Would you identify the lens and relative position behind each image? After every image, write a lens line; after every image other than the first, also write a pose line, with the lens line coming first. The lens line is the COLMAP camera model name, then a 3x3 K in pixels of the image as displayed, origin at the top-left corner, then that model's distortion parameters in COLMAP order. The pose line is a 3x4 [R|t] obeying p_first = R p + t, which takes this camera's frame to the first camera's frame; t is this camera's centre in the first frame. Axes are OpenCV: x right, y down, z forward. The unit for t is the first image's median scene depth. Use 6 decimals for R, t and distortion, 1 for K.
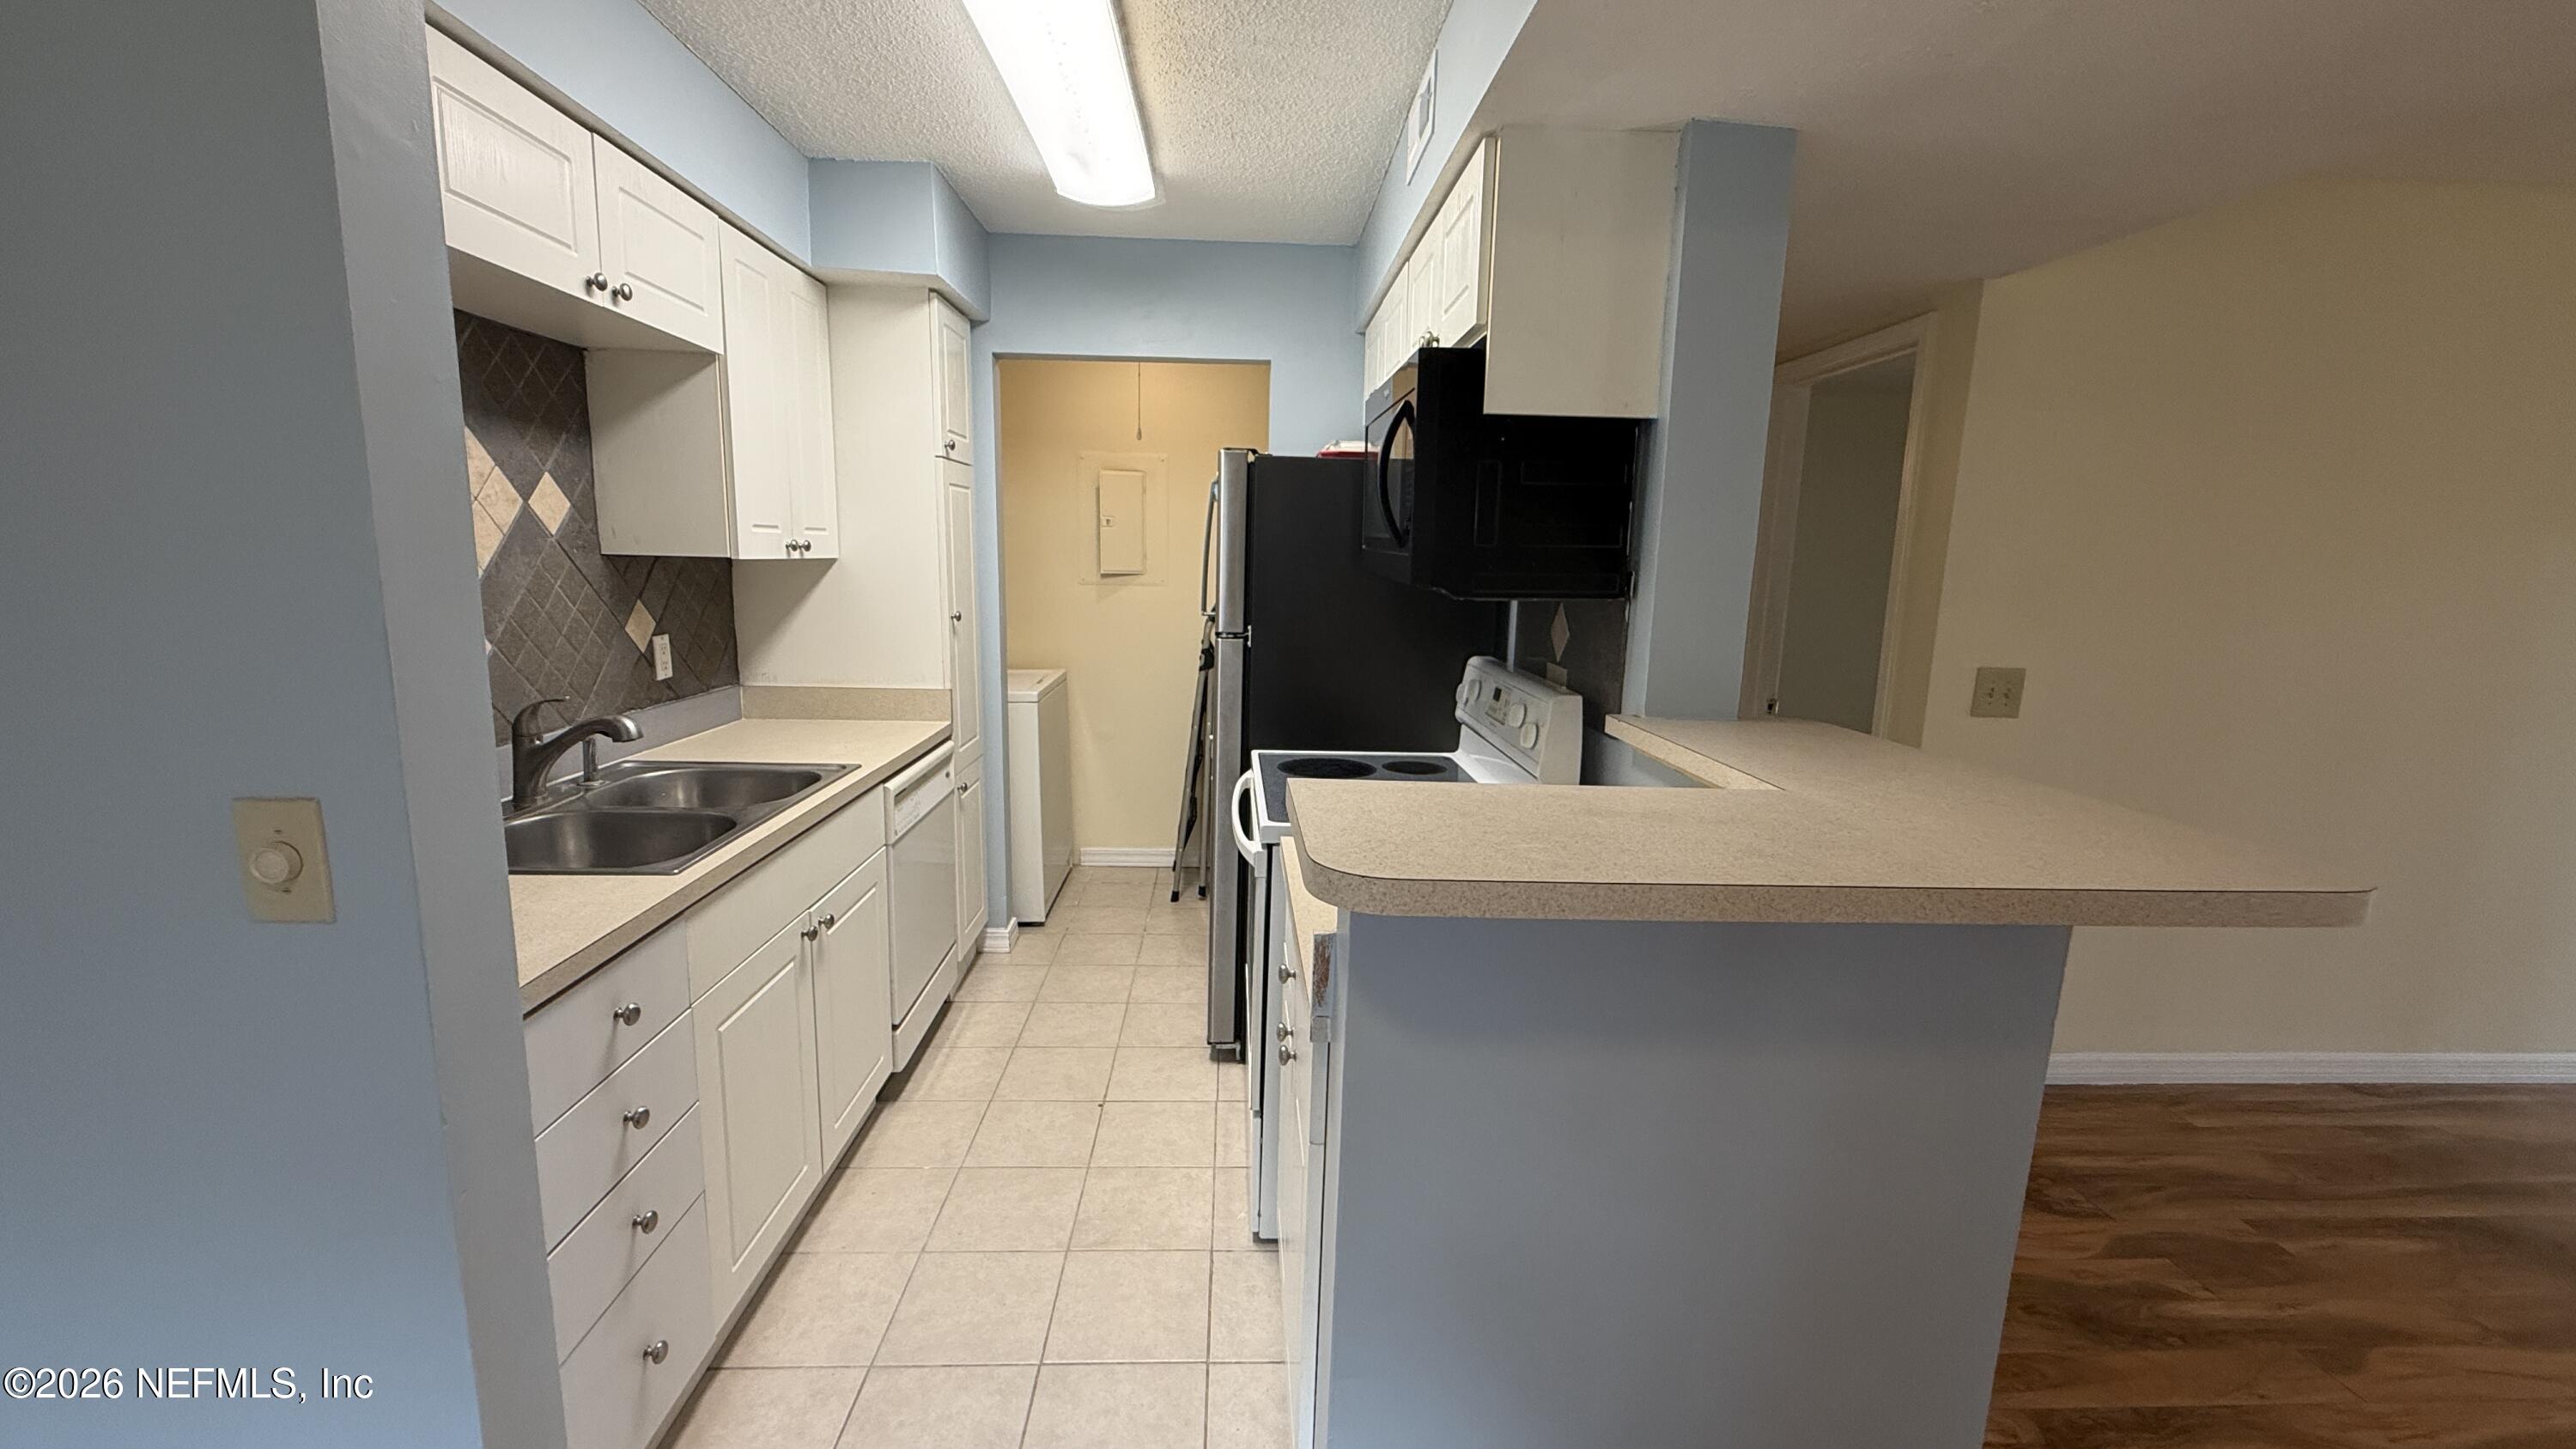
lens RADIAL K [[1025.6, 0, 1280.7], [0, 1025.6, 725.1], [0, 0, 1]] dist [0.002189, 0.000037]
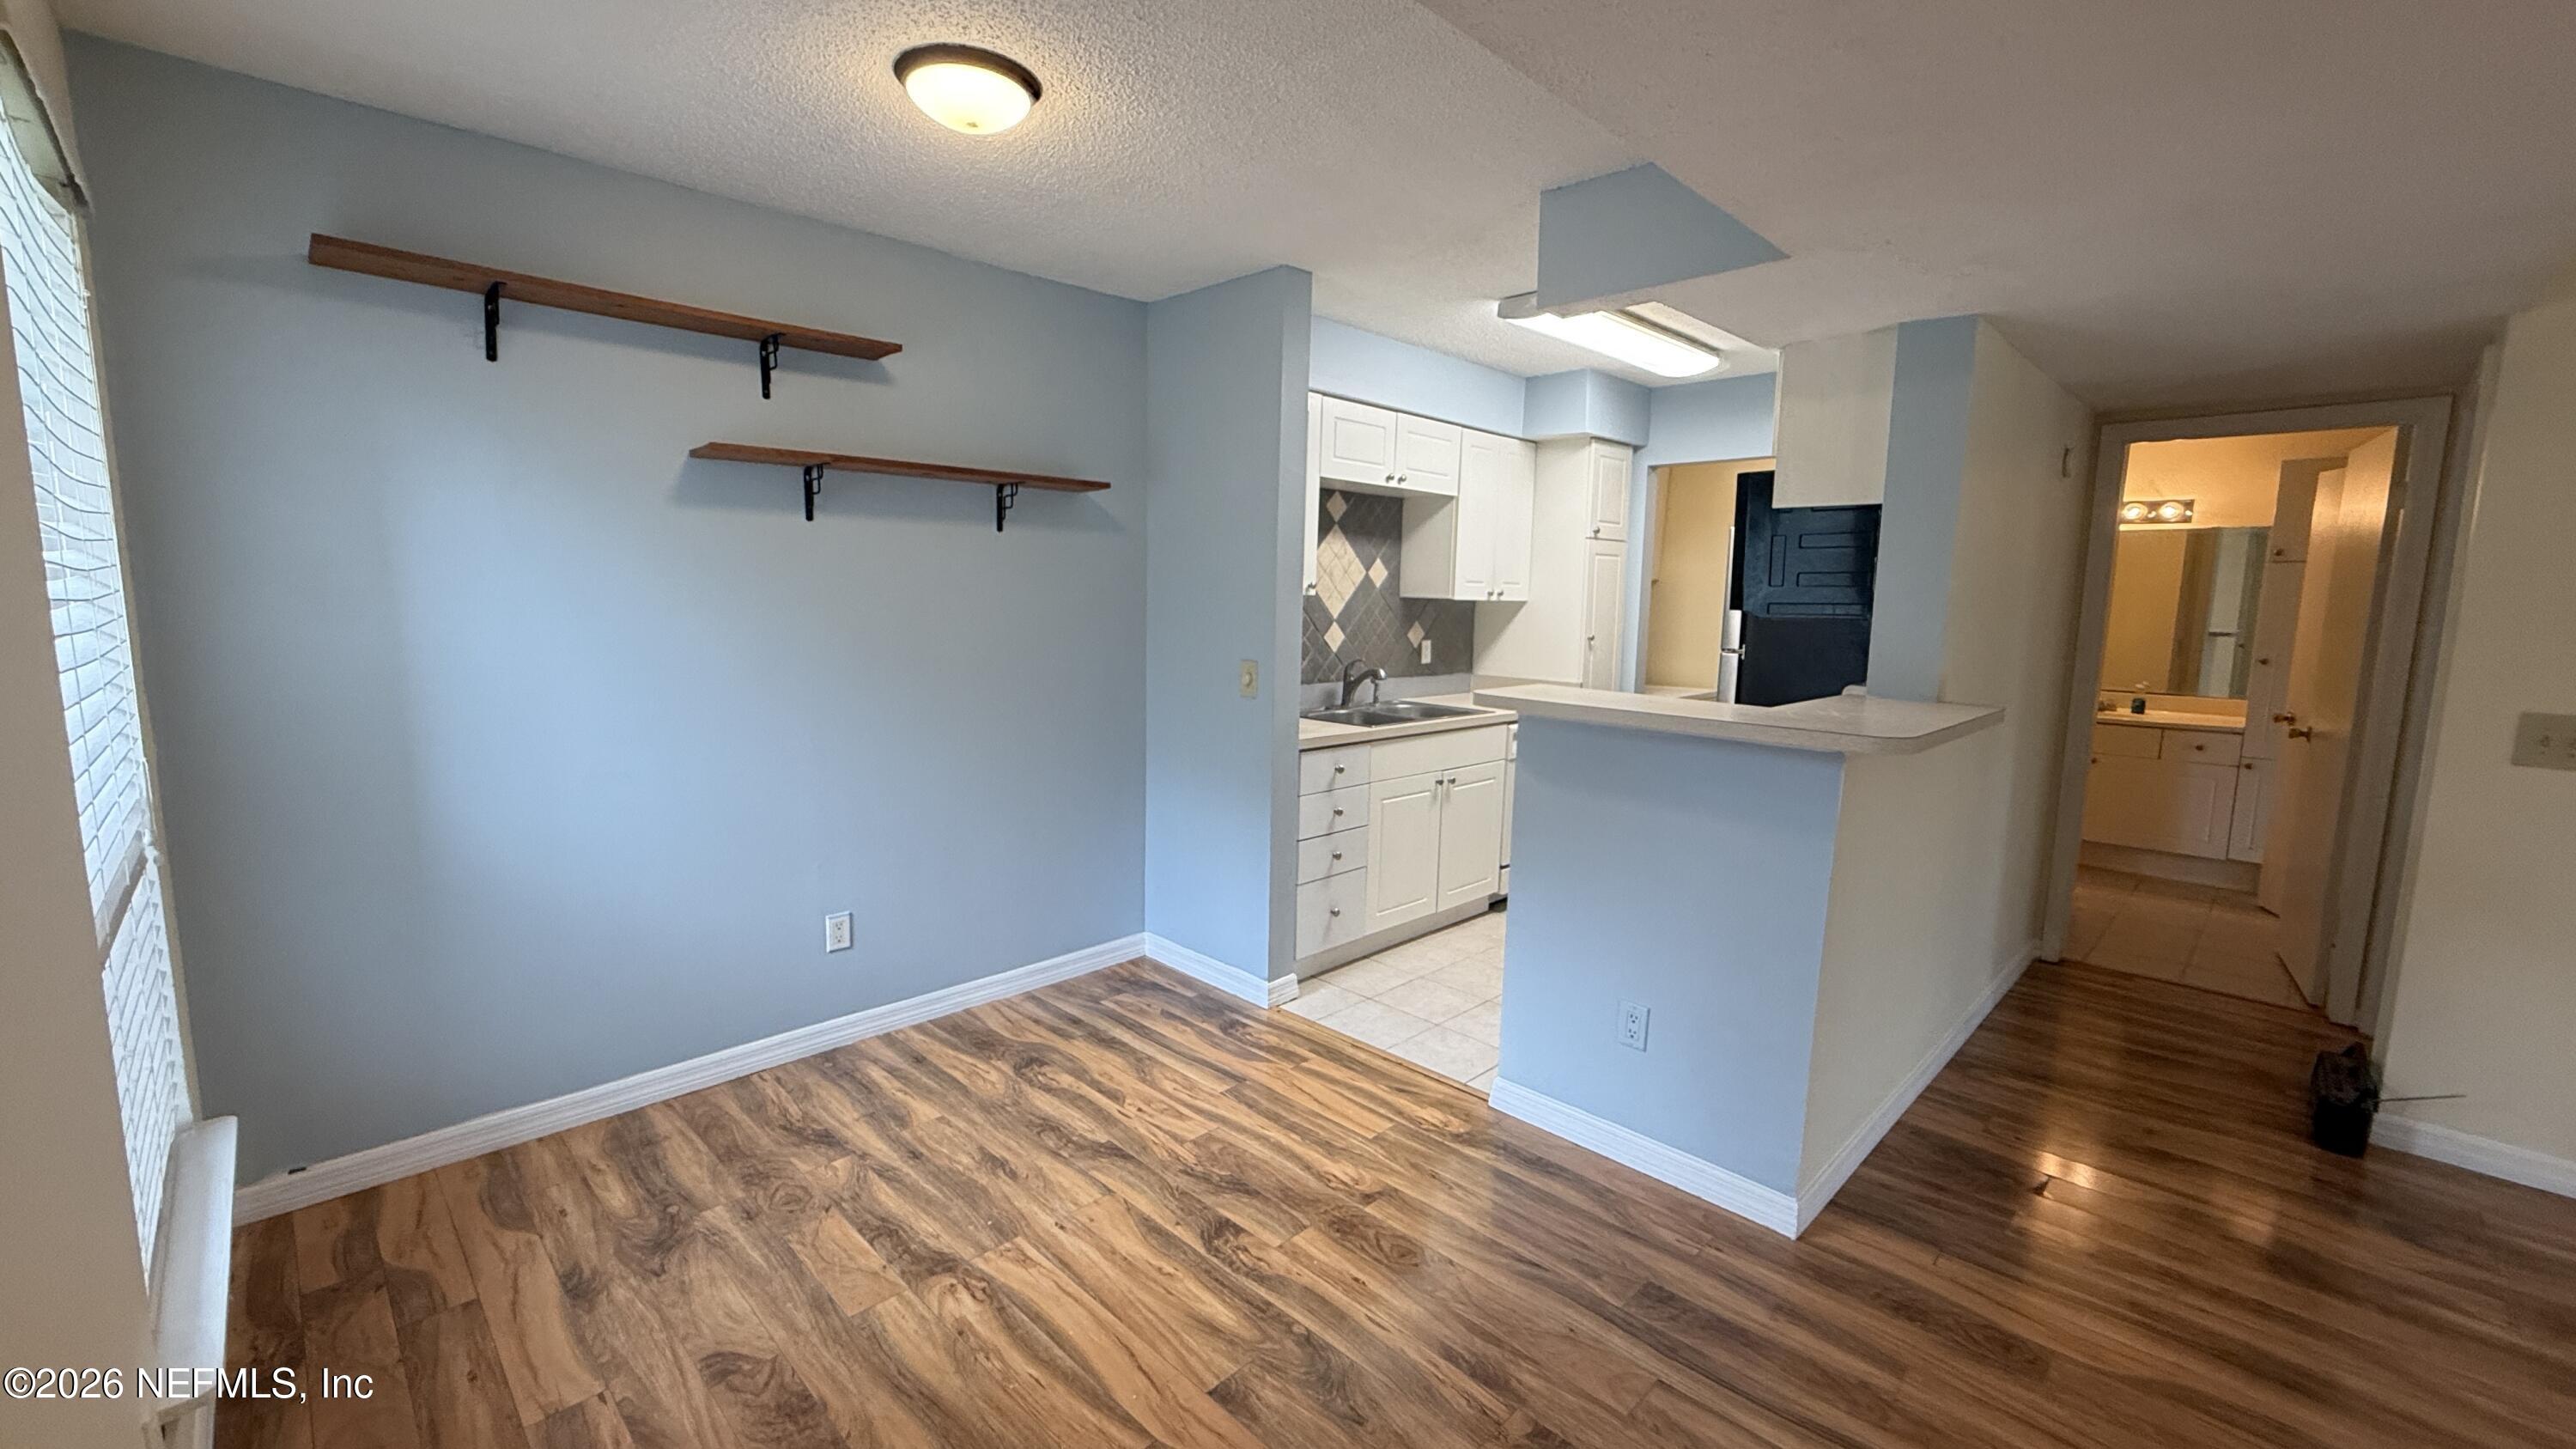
lens RADIAL K [[1025.6, 0, 1280.7], [0, 1025.6, 725.1], [0, 0, 1]] dist [0.002189, 0.000037]
pose [[0.670507, 0.086948, -0.736791, 0.718973], [-0.129183, 0.991621, -0.000541, 0.119811], [0.730570, 0.095544, 0.676121, -0.536631]]
